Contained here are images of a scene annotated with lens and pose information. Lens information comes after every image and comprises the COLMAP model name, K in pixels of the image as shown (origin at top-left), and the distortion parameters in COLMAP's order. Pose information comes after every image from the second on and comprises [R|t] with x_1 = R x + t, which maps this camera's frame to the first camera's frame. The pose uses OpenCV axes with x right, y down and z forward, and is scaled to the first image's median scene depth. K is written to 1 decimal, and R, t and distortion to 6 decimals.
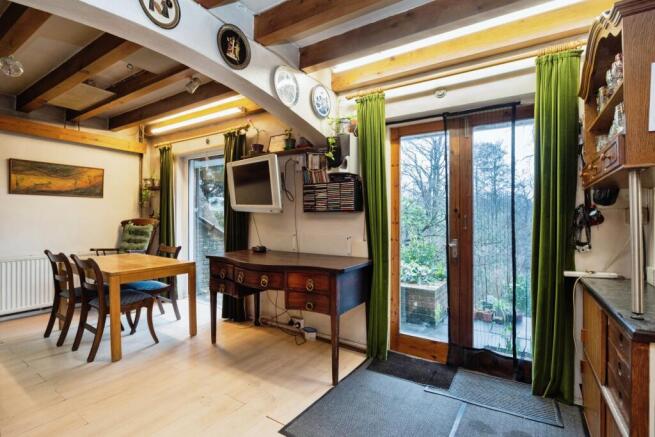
lens RADIAL K [[309.4, 0, 327.5], [0, 309.4, 218.5], [0, 0, 1]] dist [-0.004437, -0.000237]
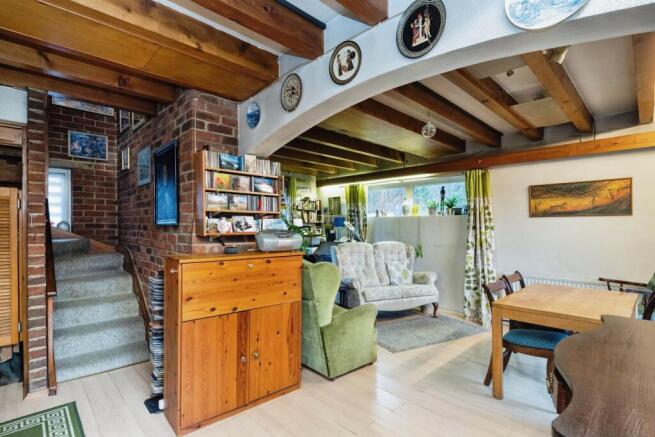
lens RADIAL K [[328.1, 0, 324.8], [0, 328.1, 230.7], [0, 0, 1]] dist [0.000440, 0.000170]
pose [[-0.228505, 0.006179, -0.973523, 0.298071], [-0.005336, 0.999957, 0.007600, -0.036661], [0.973528, 0.006932, -0.228463, 0.537950]]
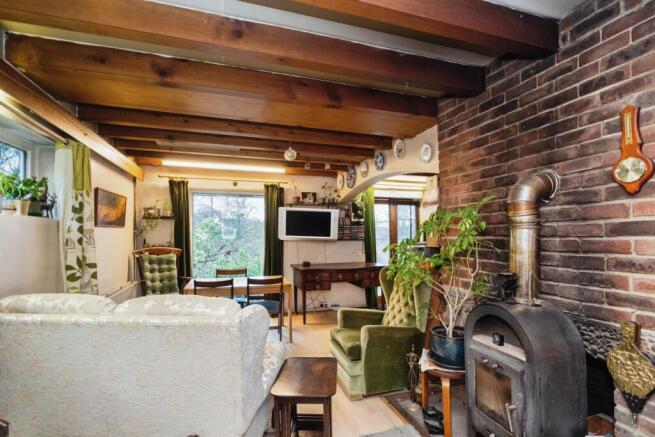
lens RADIAL K [[309.4, 0, 327.5], [0, 309.4, 218.5], [0, 0, 1]] dist [-0.004437, -0.000237]
pose [[0.639244, 0.030146, 0.768413, -1.290551], [0.007316, 0.998948, -0.045277, -0.055016], [-0.768969, 0.034565, 0.638351, -0.106347]]
